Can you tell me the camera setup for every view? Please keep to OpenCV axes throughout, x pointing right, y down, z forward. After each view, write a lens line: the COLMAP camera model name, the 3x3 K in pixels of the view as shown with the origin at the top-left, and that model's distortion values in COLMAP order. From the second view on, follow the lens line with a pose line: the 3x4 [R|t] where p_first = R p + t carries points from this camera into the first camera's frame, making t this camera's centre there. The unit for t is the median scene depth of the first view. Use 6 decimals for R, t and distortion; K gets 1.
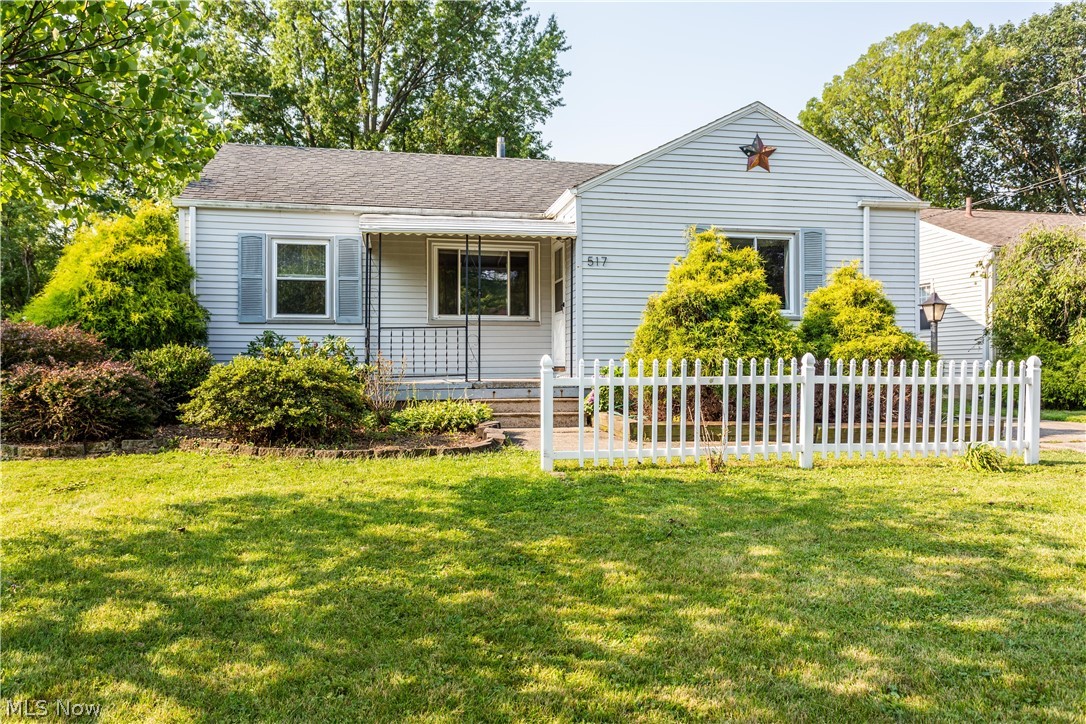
lens RADIAL K [[748.5, 0, 532.1], [0, 748.5, 400.4], [0, 0, 1]] dist [-0.002242, 0.003092]
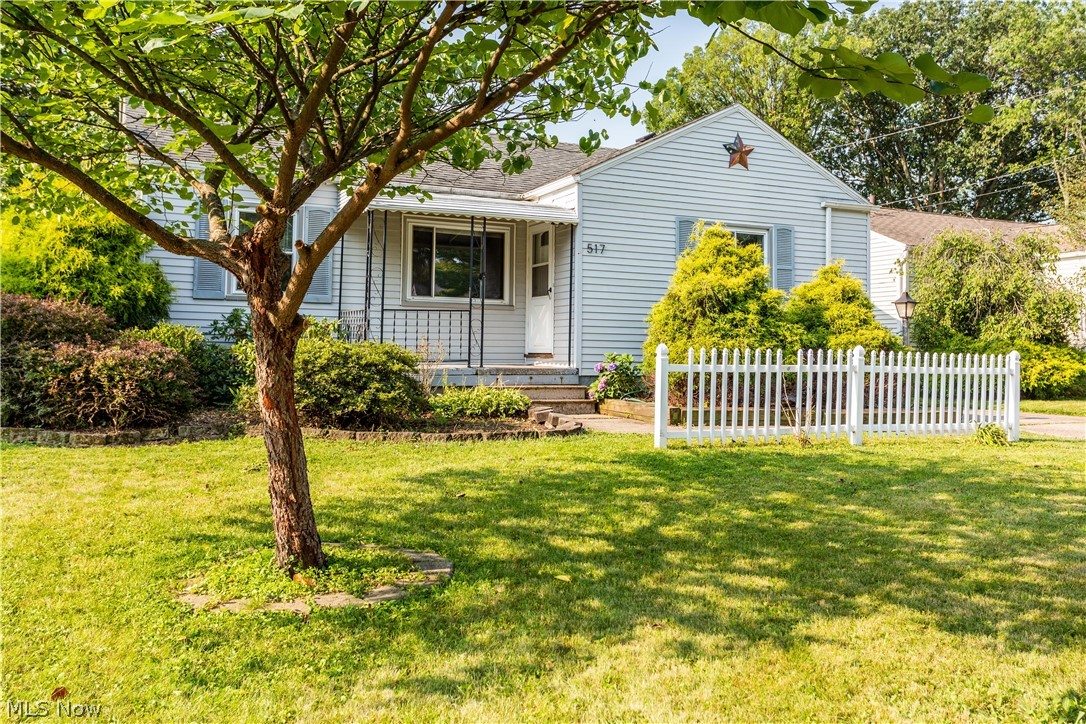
lens RADIAL K [[892.4, 0, 543.0], [0, 892.4, 362.0], [0, 0, 1]] dist [0.007082, 0.001186]
pose [[0.968888, 0.012382, 0.247190, -0.277210], [-0.003875, 0.999384, -0.034874, 0.007374], [-0.247469, 0.032831, 0.968339, -0.132582]]
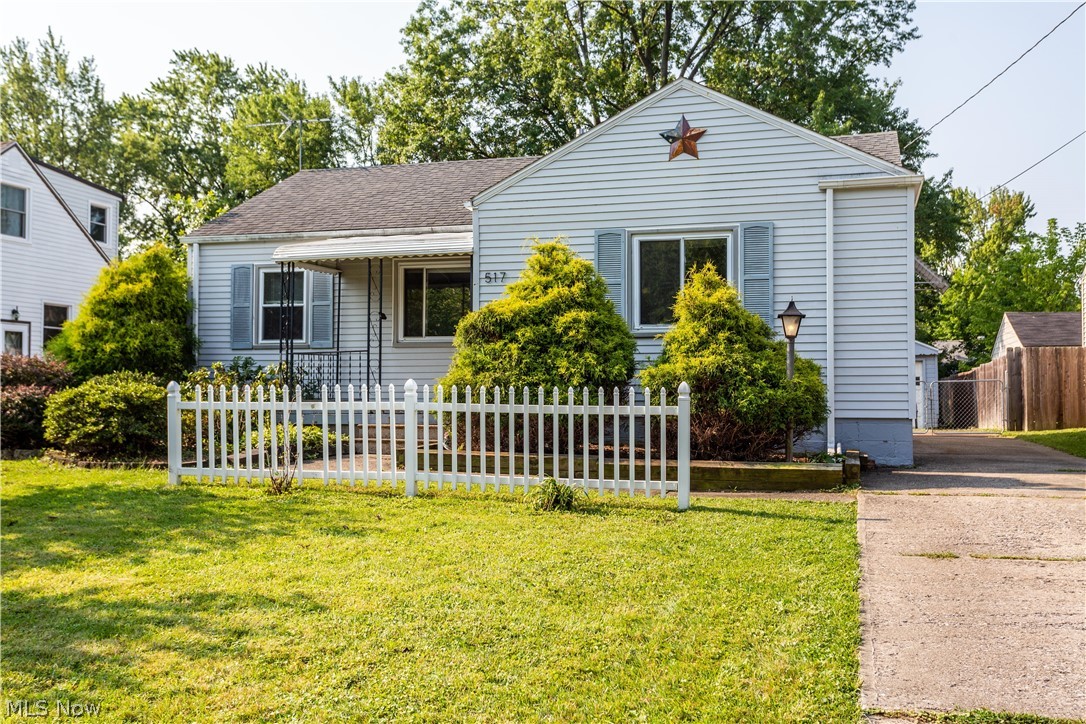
lens RADIAL K [[969.3, 0, 542.7], [0, 969.3, 410.4], [0, 0, 1]] dist [-0.001079, -0.005308]
pose [[0.894697, 0.013613, -0.446466, 0.677961], [-0.024577, 0.999522, -0.018777, -0.001992], [0.445997, 0.027773, 0.894603, -0.032294]]
